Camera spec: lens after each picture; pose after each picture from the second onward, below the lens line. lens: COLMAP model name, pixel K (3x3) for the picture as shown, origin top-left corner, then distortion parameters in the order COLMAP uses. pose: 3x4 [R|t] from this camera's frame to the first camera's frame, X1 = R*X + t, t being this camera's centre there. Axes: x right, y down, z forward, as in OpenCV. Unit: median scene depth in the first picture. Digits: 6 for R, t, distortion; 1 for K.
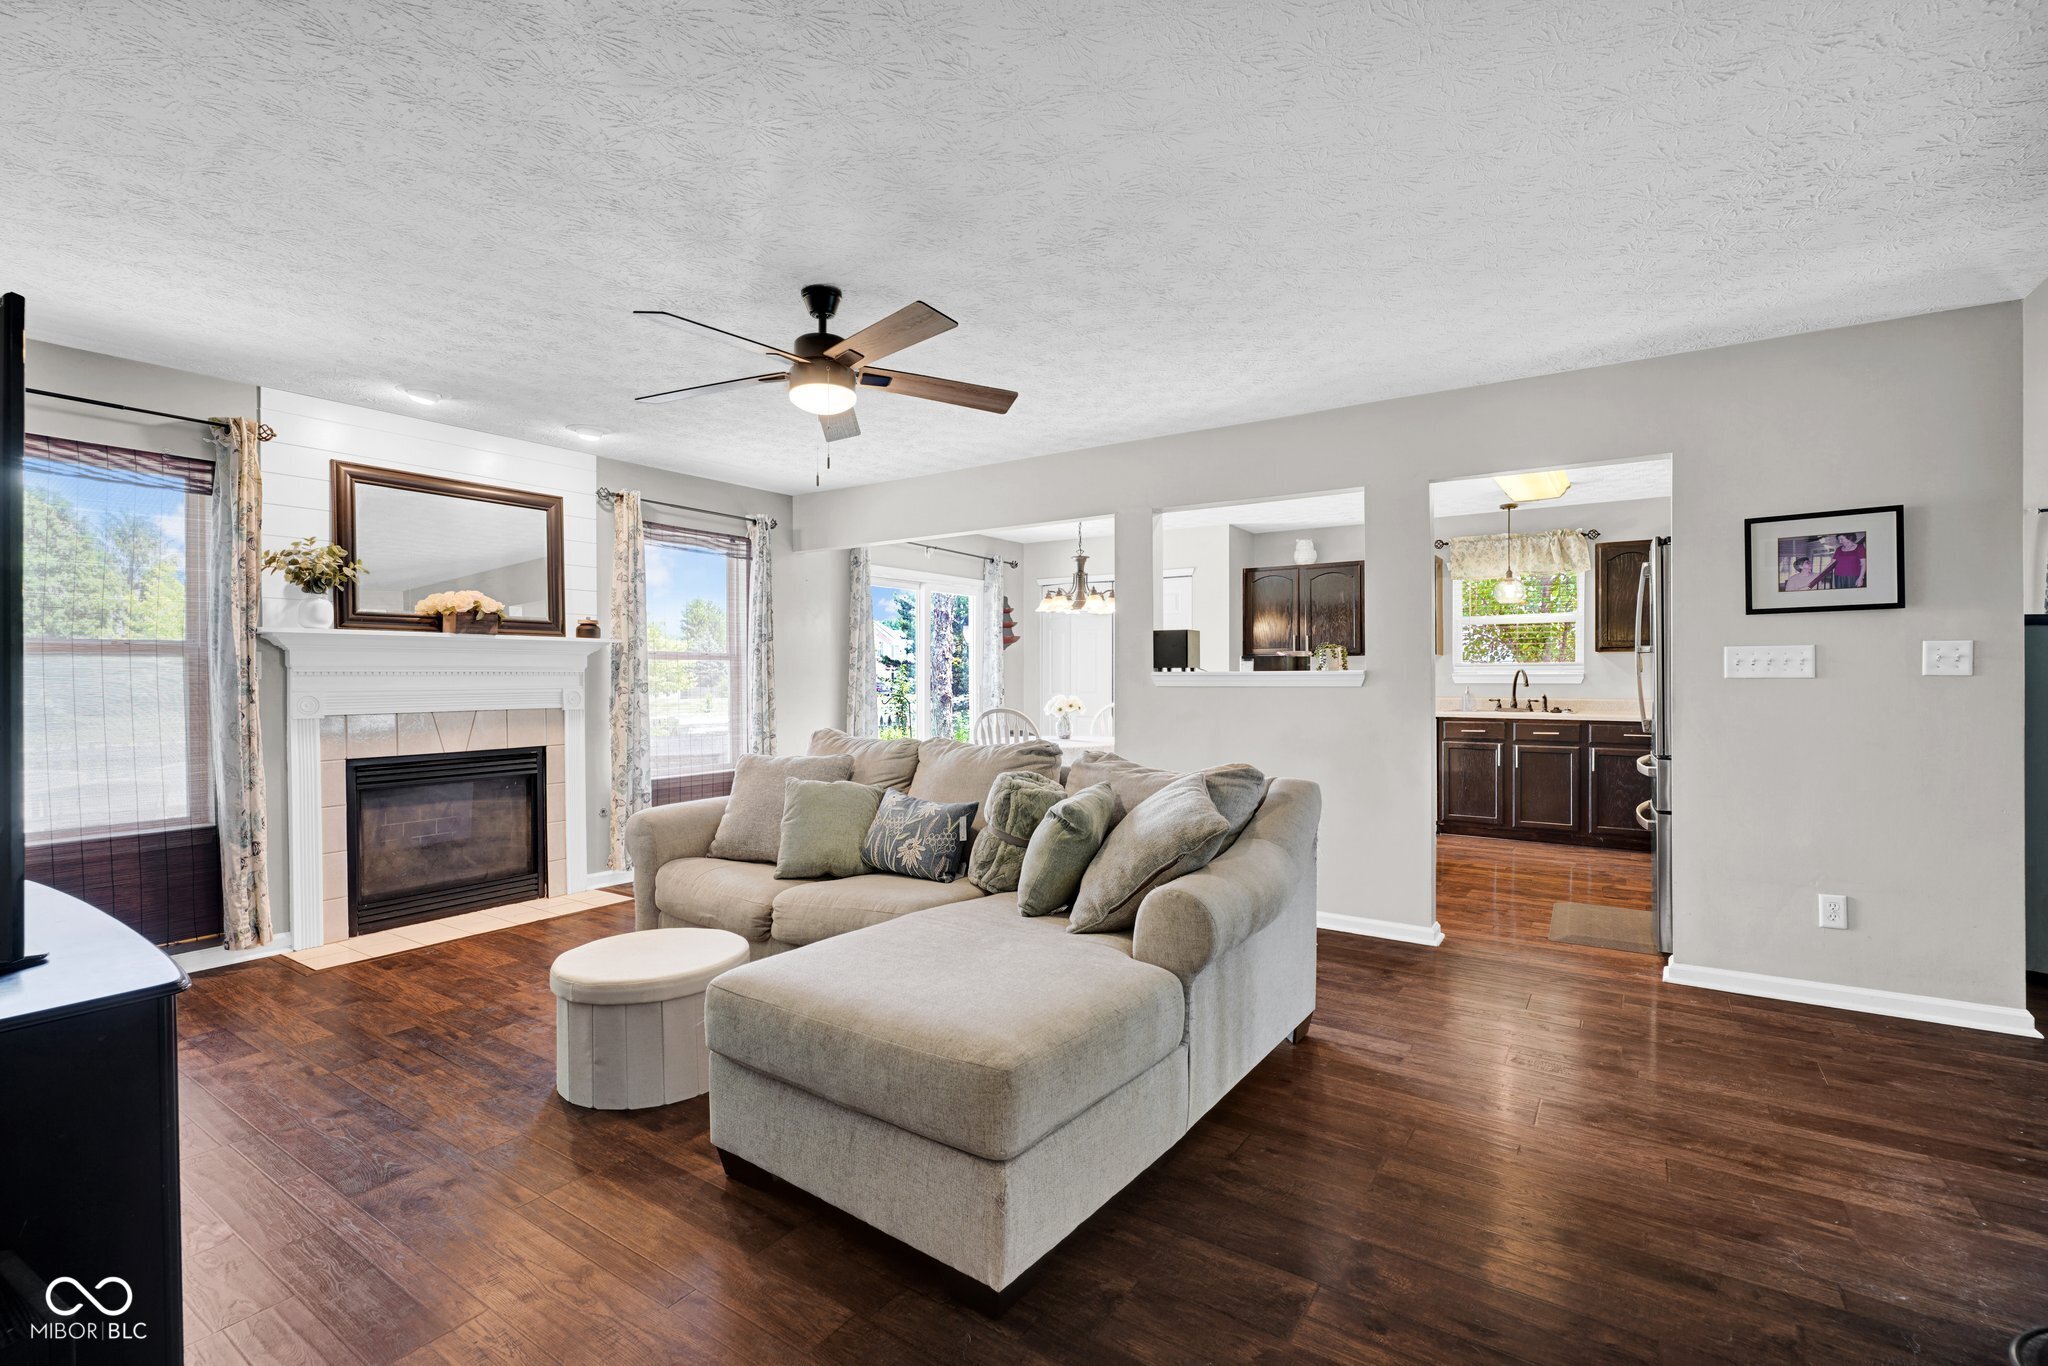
lens RADIAL K [[913.1, 0, 1024.0], [0, 913.1, 683.0], [0, 0, 1]] dist [0.000206, 0.000052]
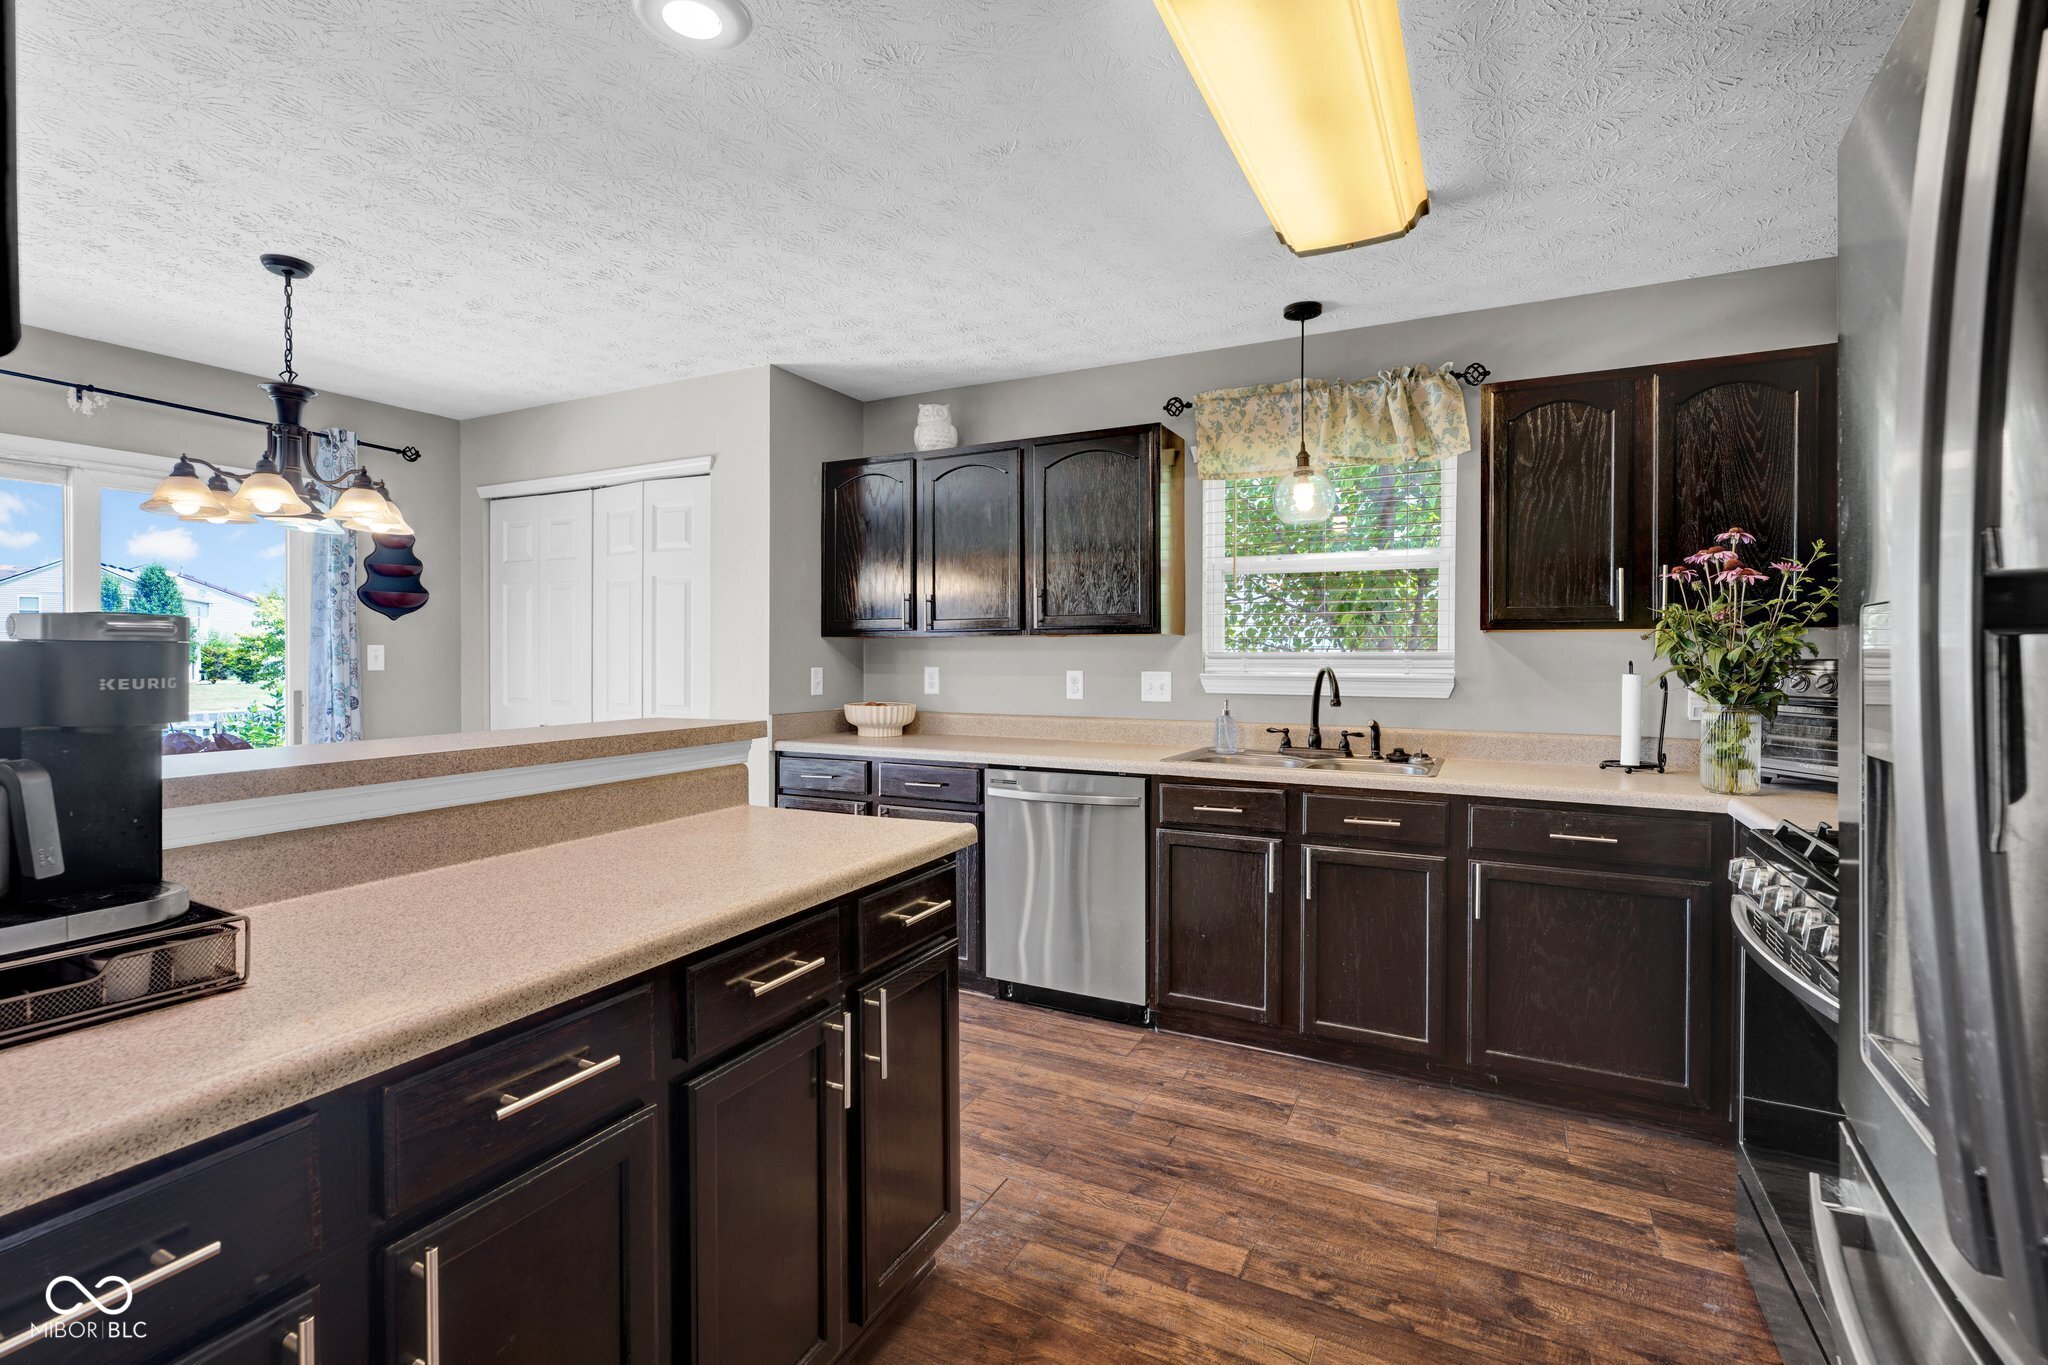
lens RADIAL K [[924.9, 0, 1016.1], [0, 924.9, 662.6], [0, 0, 1]] dist [-0.000277, -0.000003]
pose [[0.993240, 0.003623, 0.116026, 0.333728], [-0.003706, 0.999993, 0.000499, -0.017216], [-0.116024, -0.000926, 0.993246, 0.553631]]
